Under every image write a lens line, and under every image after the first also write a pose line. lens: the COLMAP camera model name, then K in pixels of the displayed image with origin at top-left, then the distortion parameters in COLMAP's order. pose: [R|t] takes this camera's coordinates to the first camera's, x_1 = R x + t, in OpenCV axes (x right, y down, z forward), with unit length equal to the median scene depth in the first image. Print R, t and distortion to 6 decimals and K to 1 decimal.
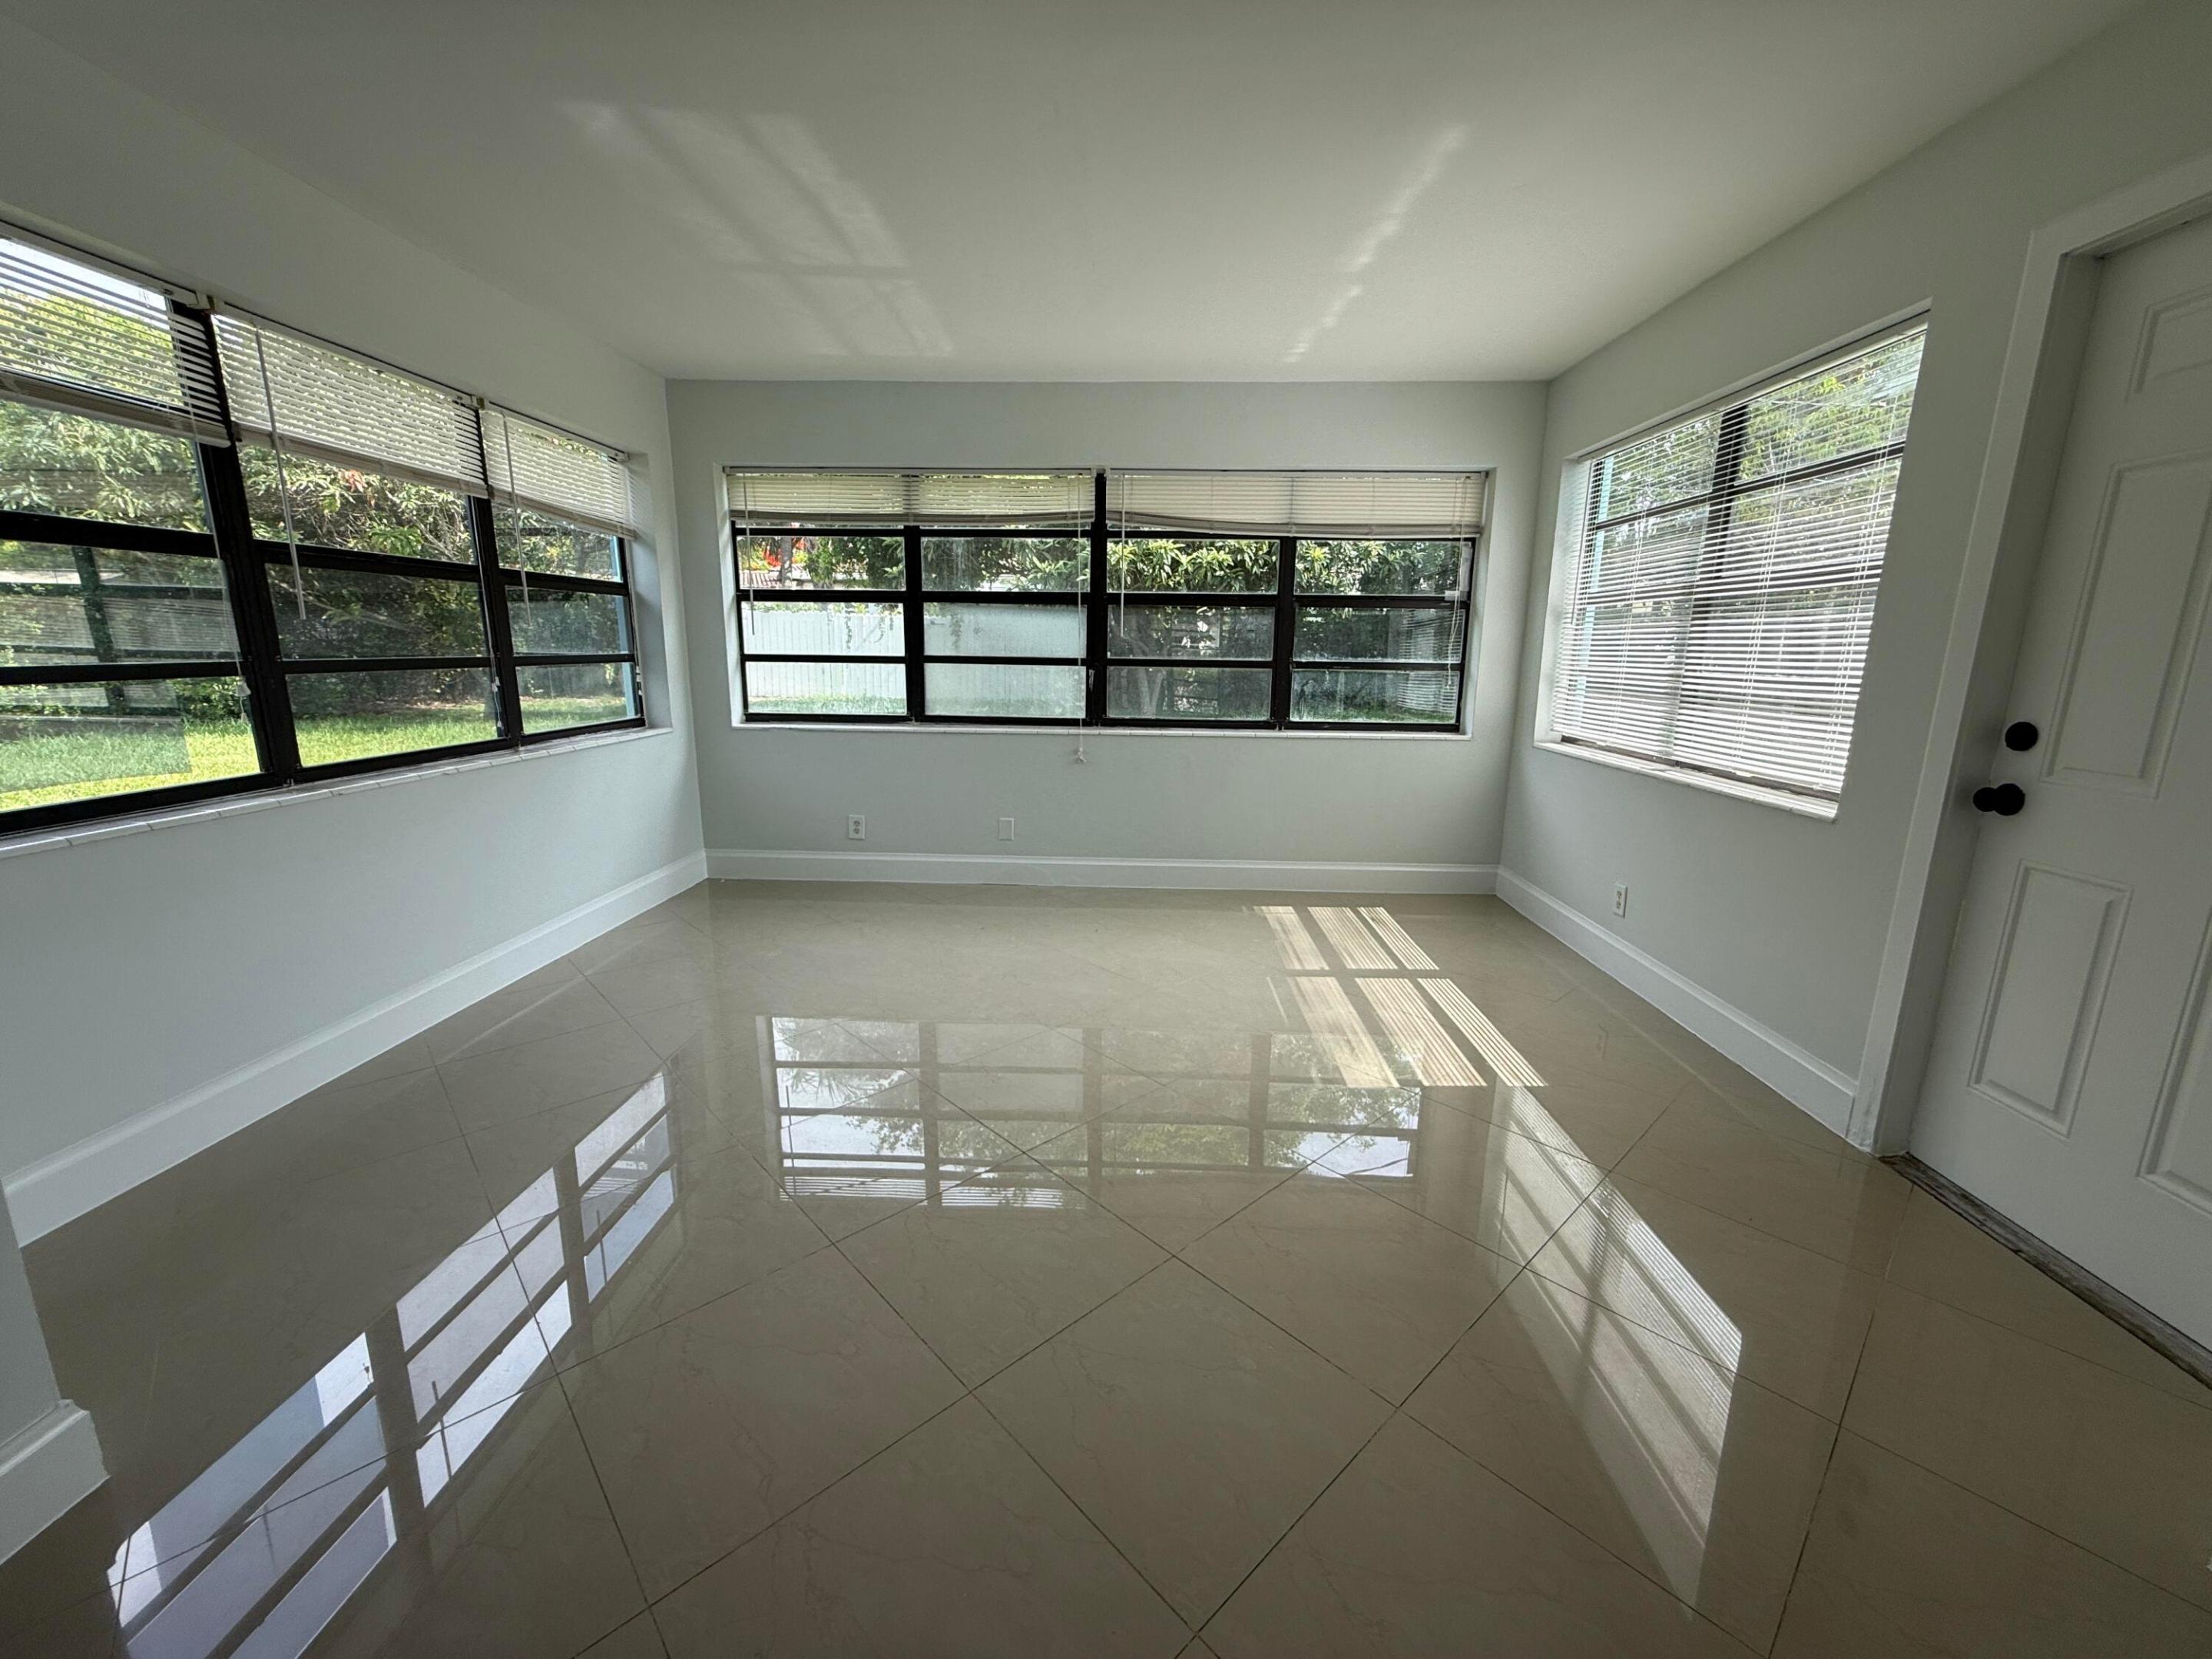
lens RADIAL K [[884.9, 0, 1101.5], [0, 884.9, 829.0], [0, 0, 1]] dist [0.002180, 0.000040]
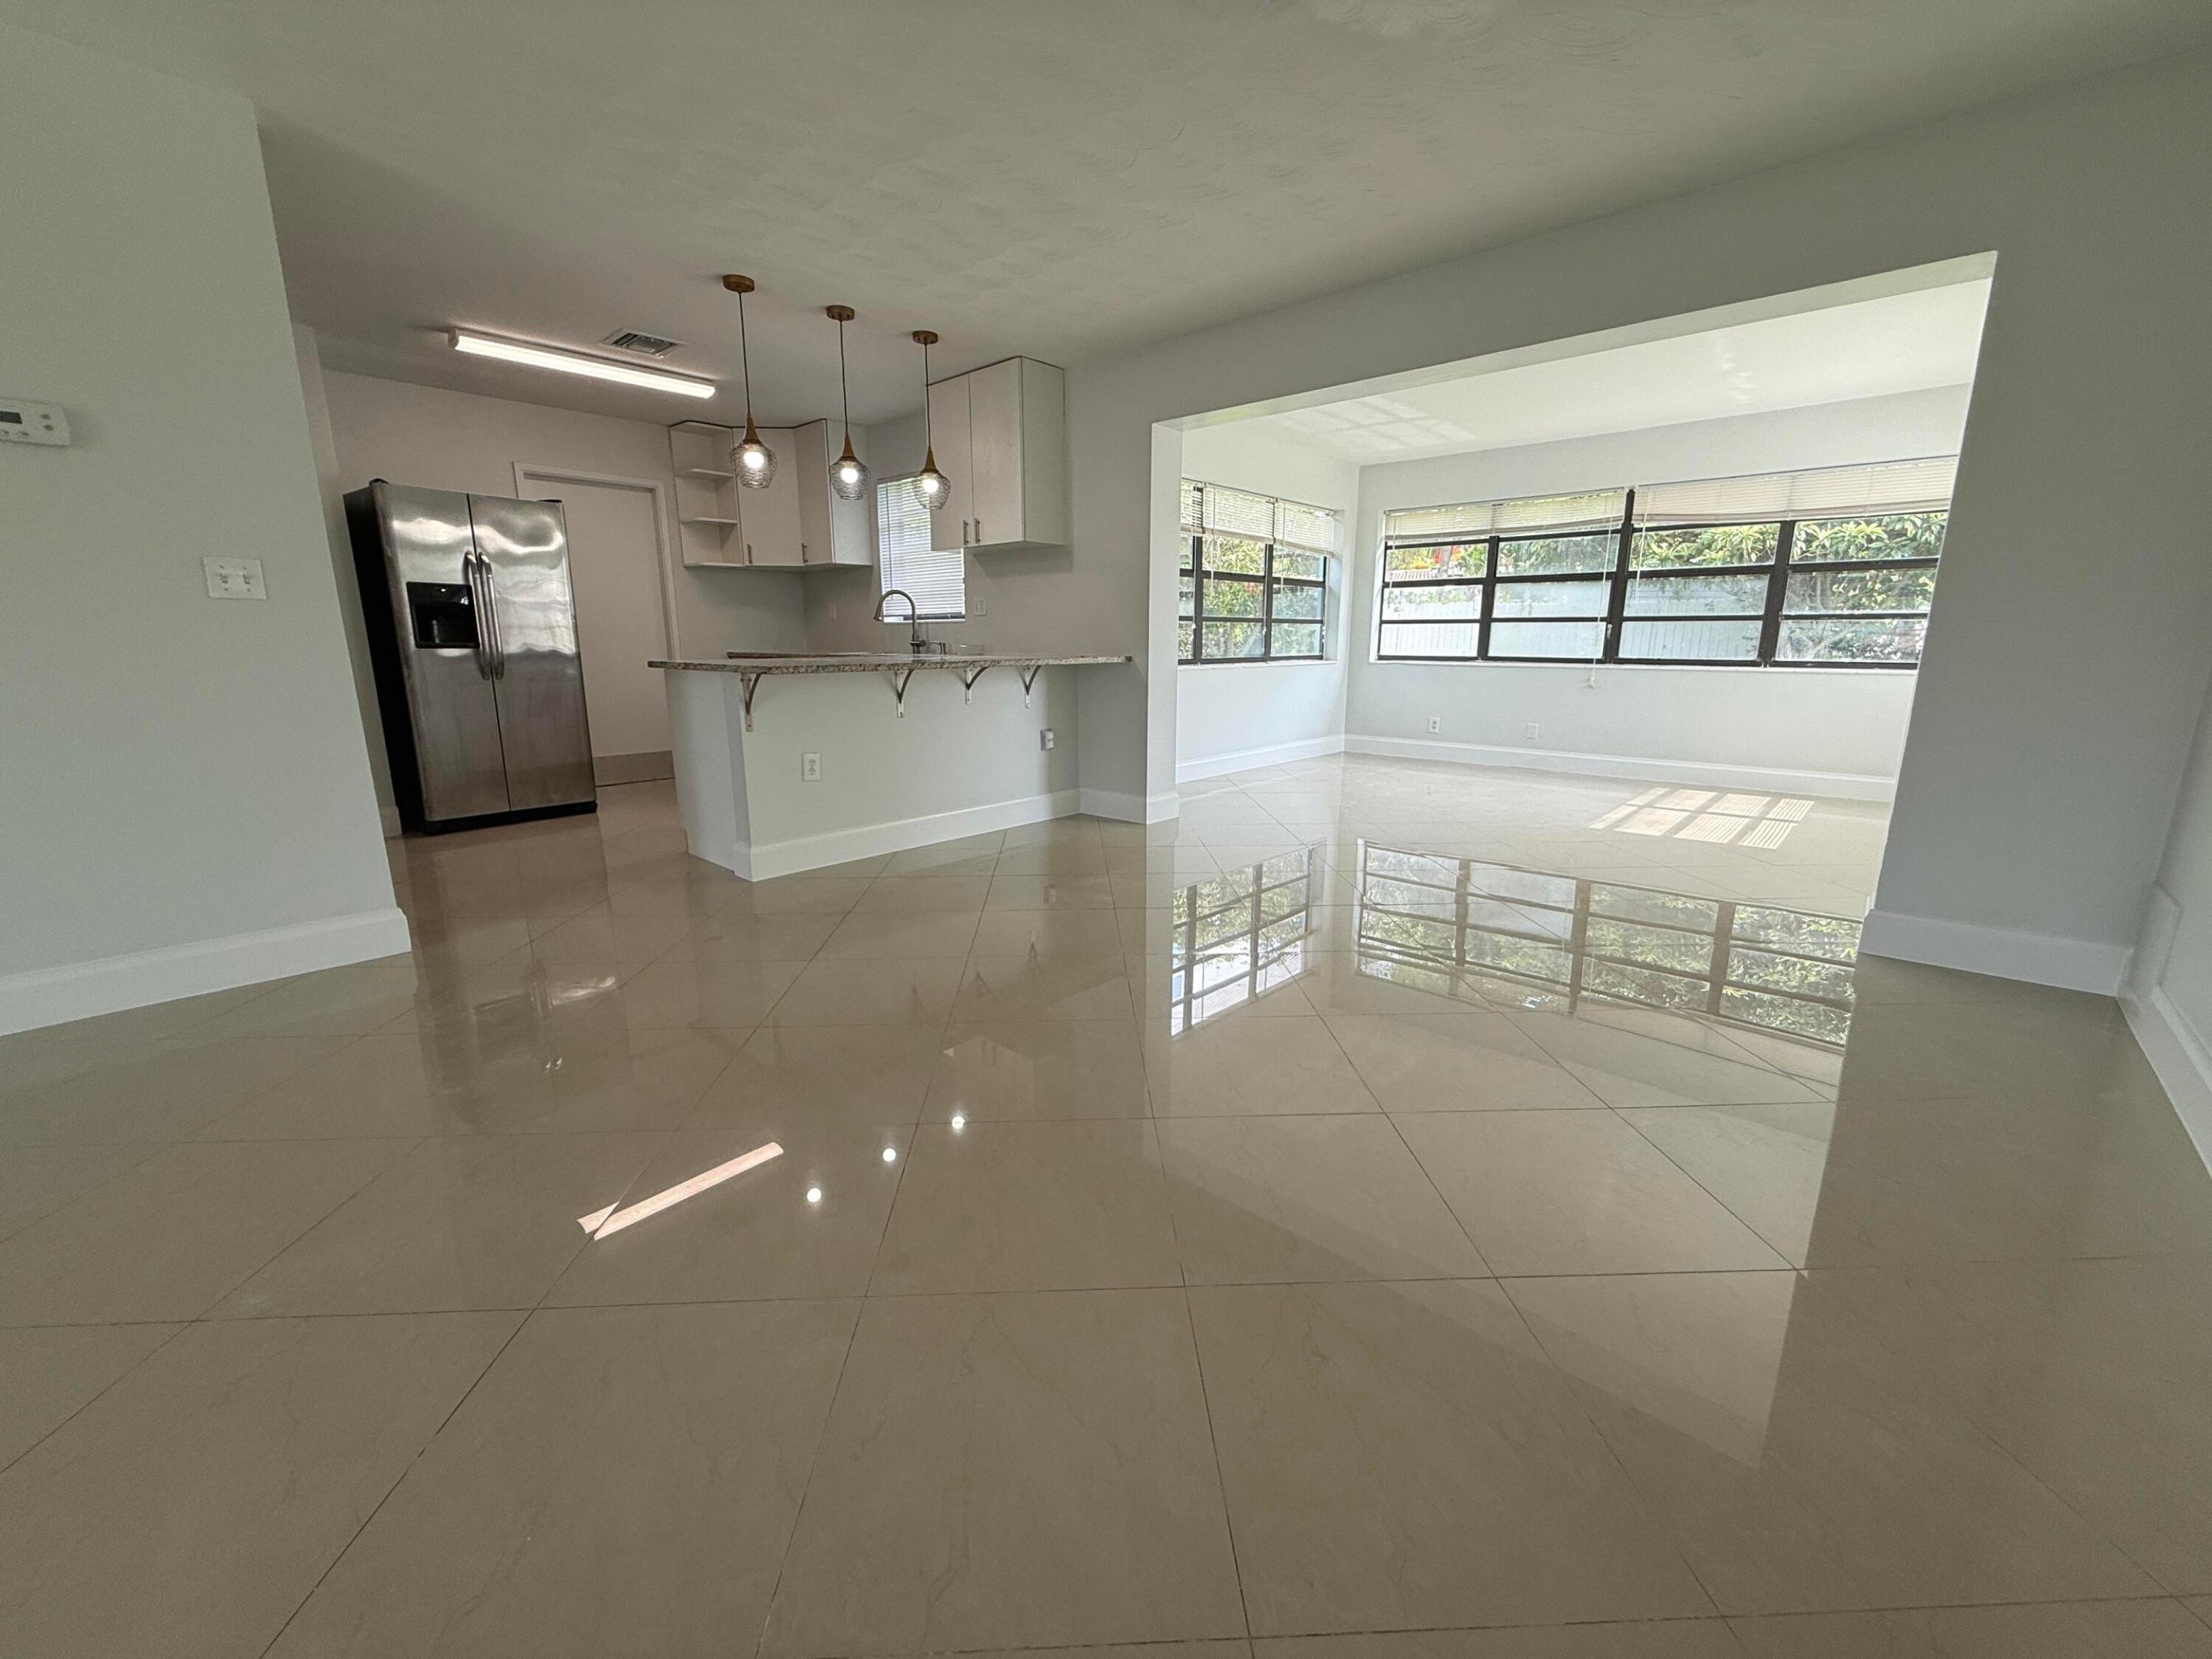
lens RADIAL K [[884.9, 0, 1101.5], [0, 884.9, 829.0], [0, 0, 1]] dist [0.002180, 0.000040]
pose [[0.762174, 0.125957, -0.635001, 0.326821], [-0.125857, 0.991004, 0.045509, 0.197558], [0.635020, 0.045233, 0.771170, -0.657106]]
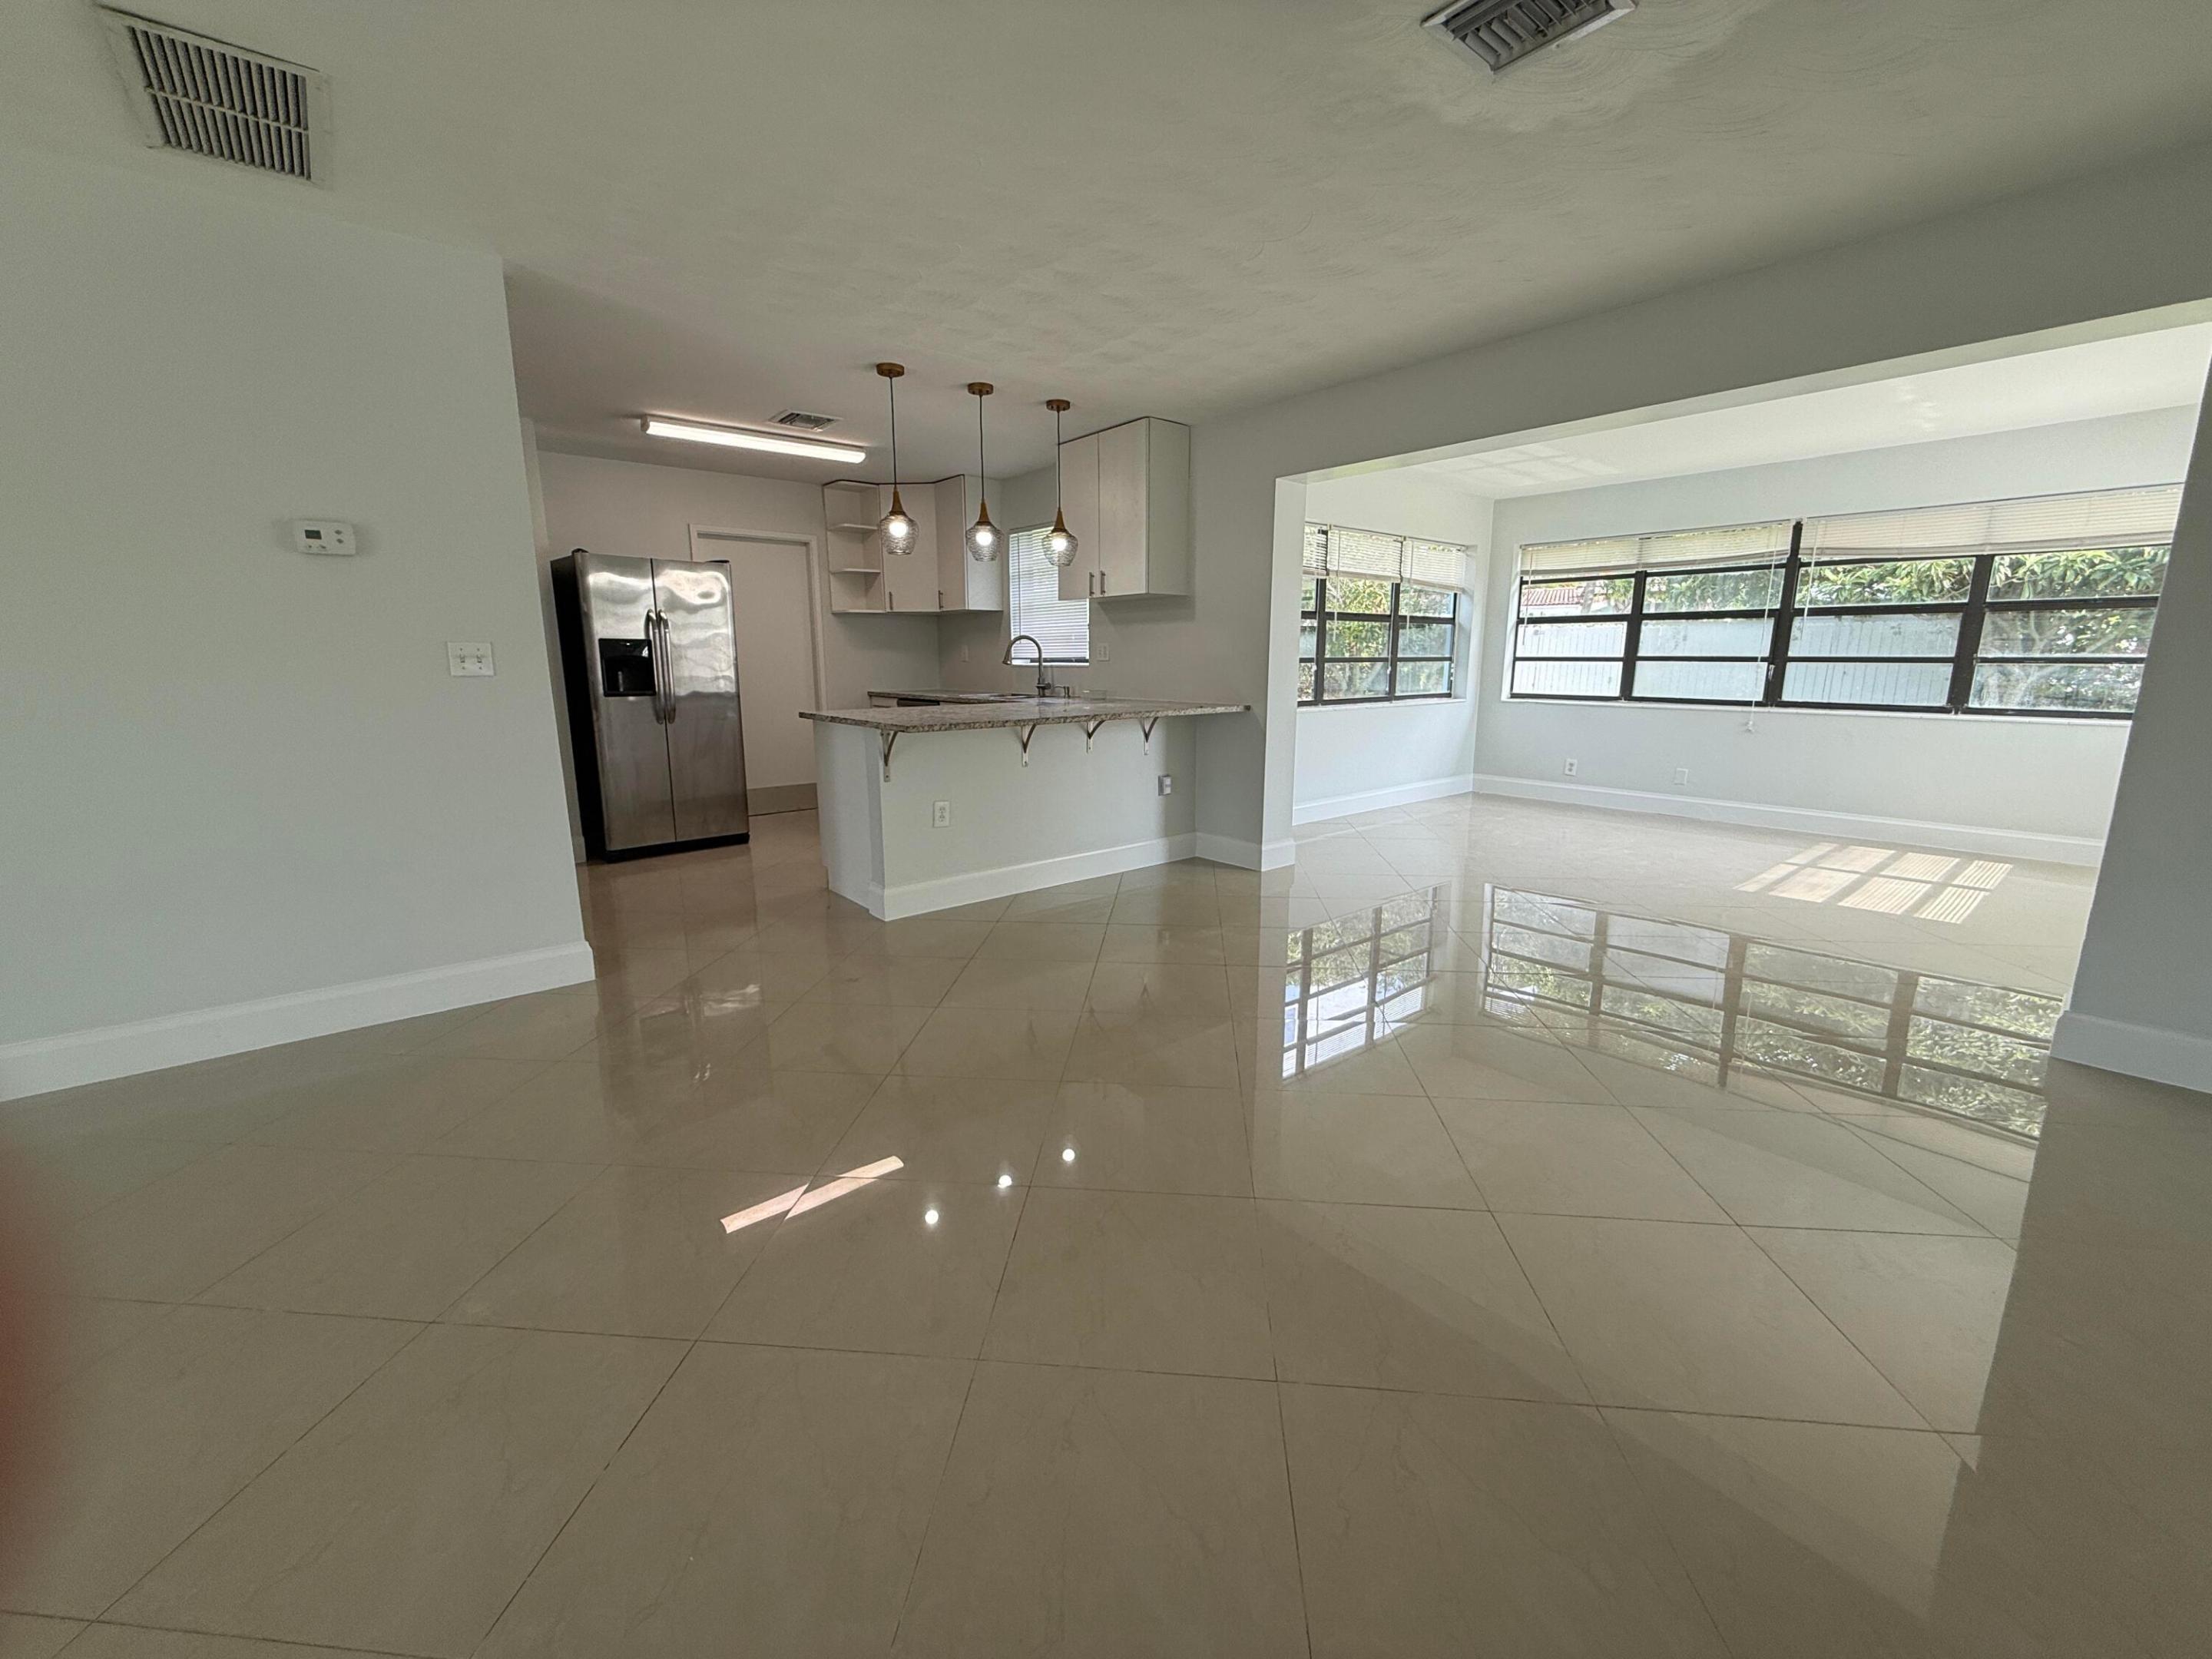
lens RADIAL K [[883.5, 0, 1100.9], [0, 883.5, 829.8], [0, 0, 1]] dist [0.001158, 0.000034]
pose [[0.666787, 0.131770, -0.733507, 0.339537], [-0.145113, 0.988362, 0.045640, 0.161948], [0.730984, 0.076010, 0.678148, -0.673009]]
